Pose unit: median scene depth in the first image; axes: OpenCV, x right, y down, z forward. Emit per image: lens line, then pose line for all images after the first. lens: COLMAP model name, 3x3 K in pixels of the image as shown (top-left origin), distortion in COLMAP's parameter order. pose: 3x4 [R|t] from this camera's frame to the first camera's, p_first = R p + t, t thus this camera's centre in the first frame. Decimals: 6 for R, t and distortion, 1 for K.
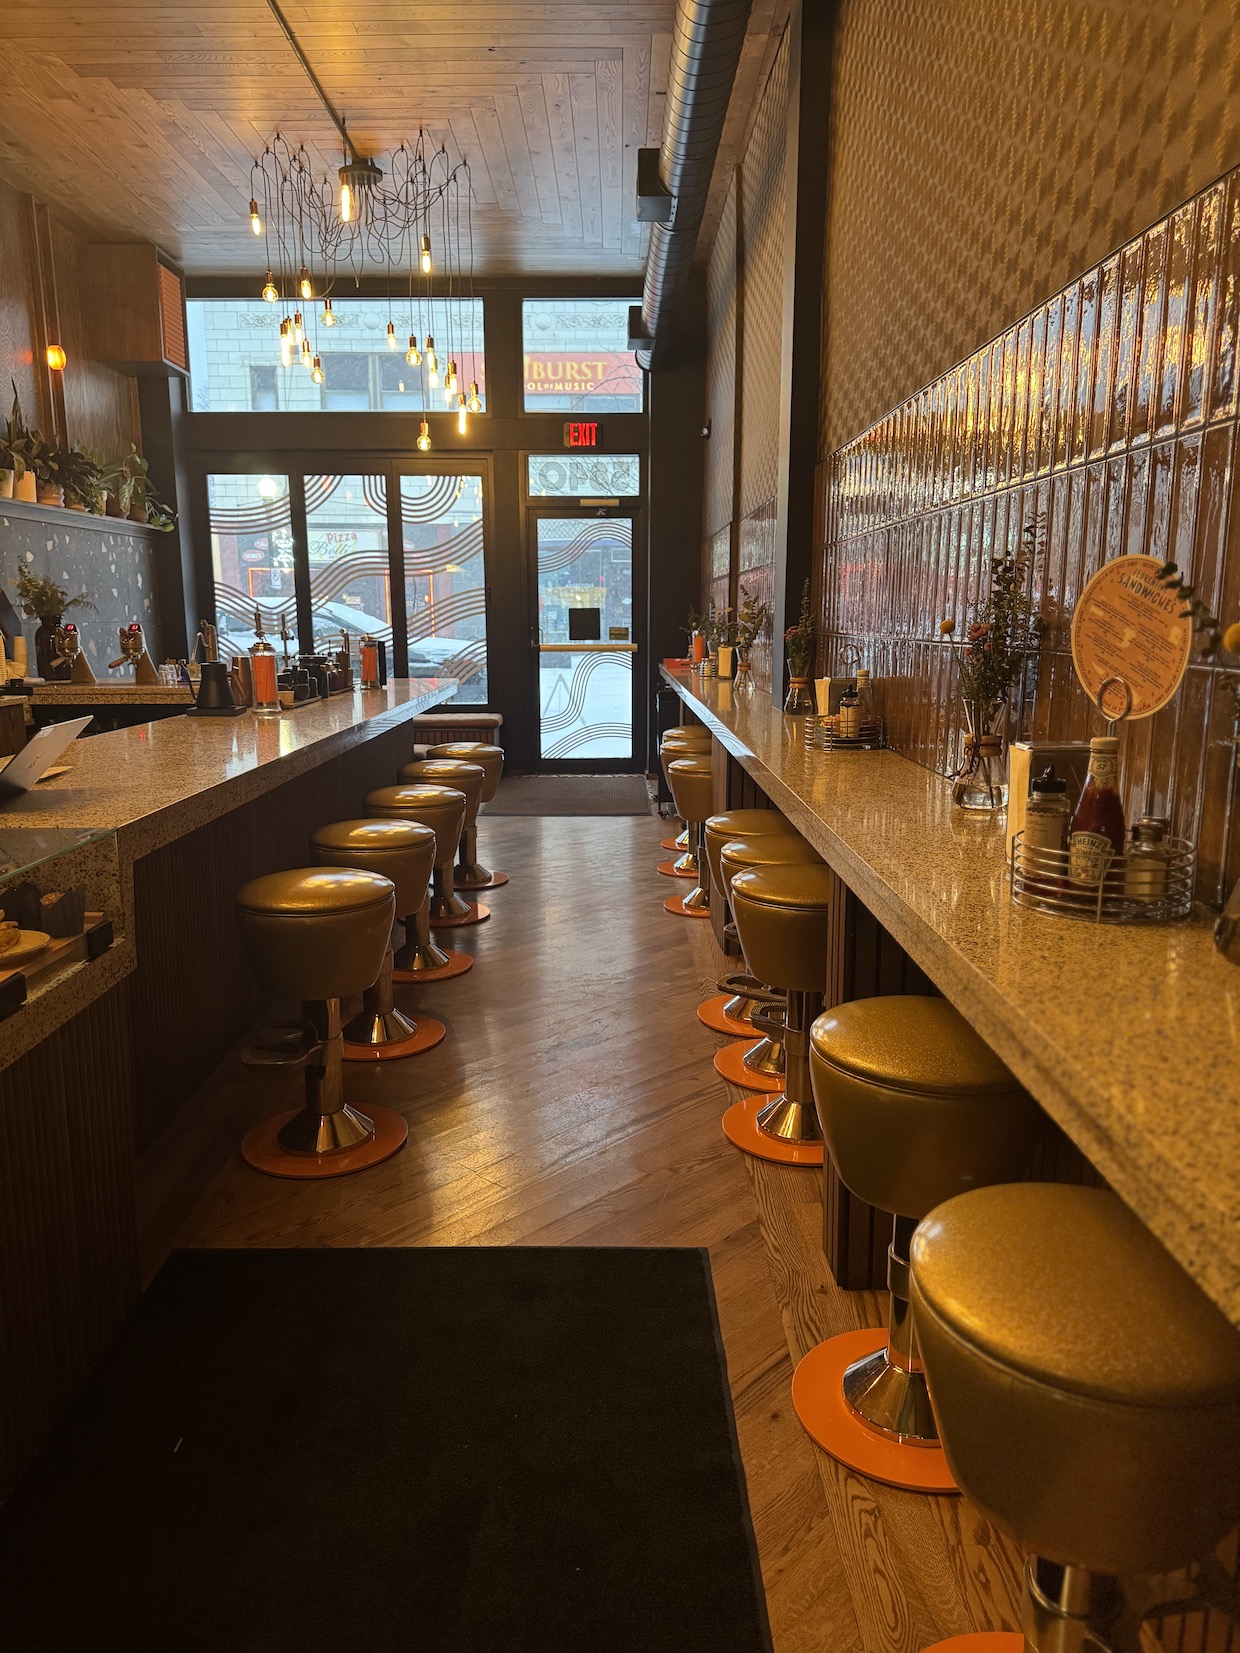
lens RADIAL K [[1173.2, 0, 618.8], [0, 1173.2, 828.3], [0, 0, 1]] dist [-0.010520, -0.003172]
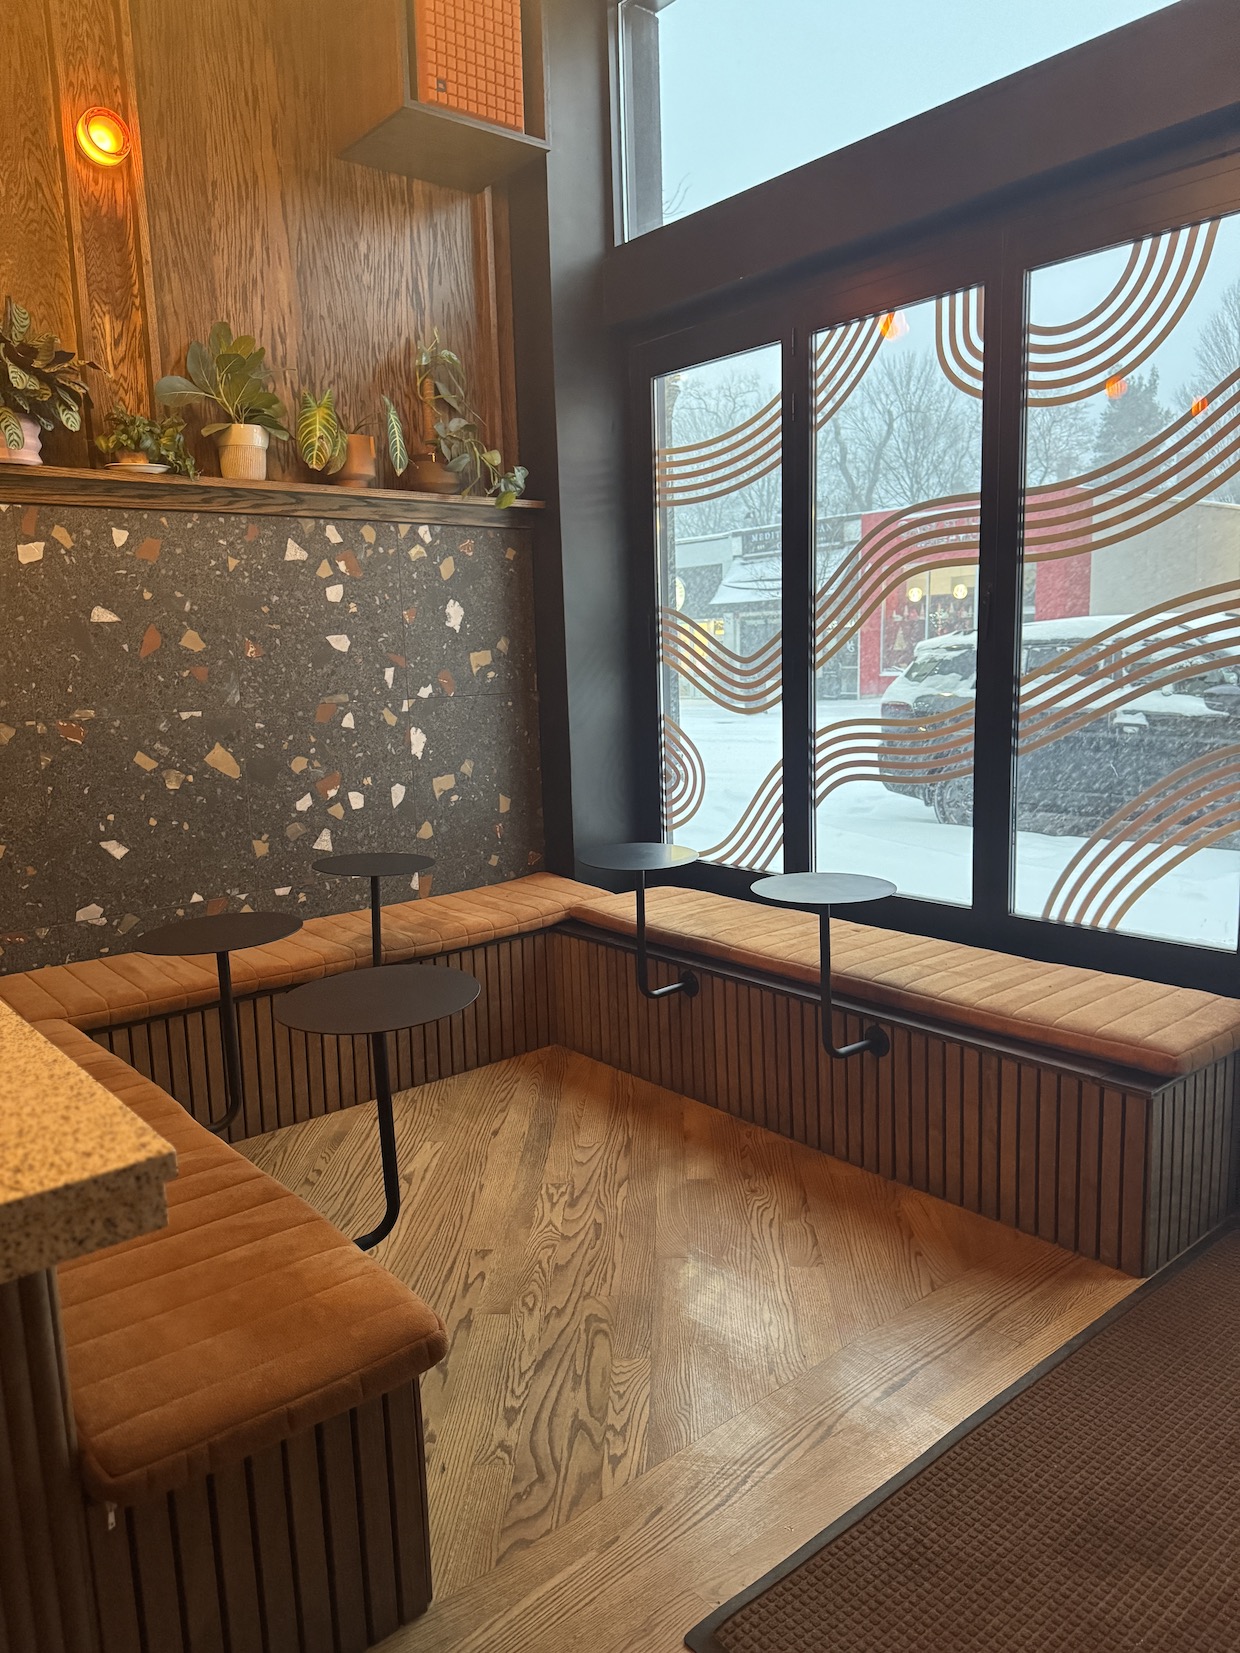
lens RADIAL K [[1173.2, 0, 621.5], [0, 1173.2, 825.3], [0, 0, 1]] dist [-0.010520, -0.003172]
pose [[0.630785, 0.084763, -0.771314, 0.016953], [-0.106058, 0.994105, 0.022511, -0.133621], [0.768676, 0.067604, 0.636056, 0.701165]]
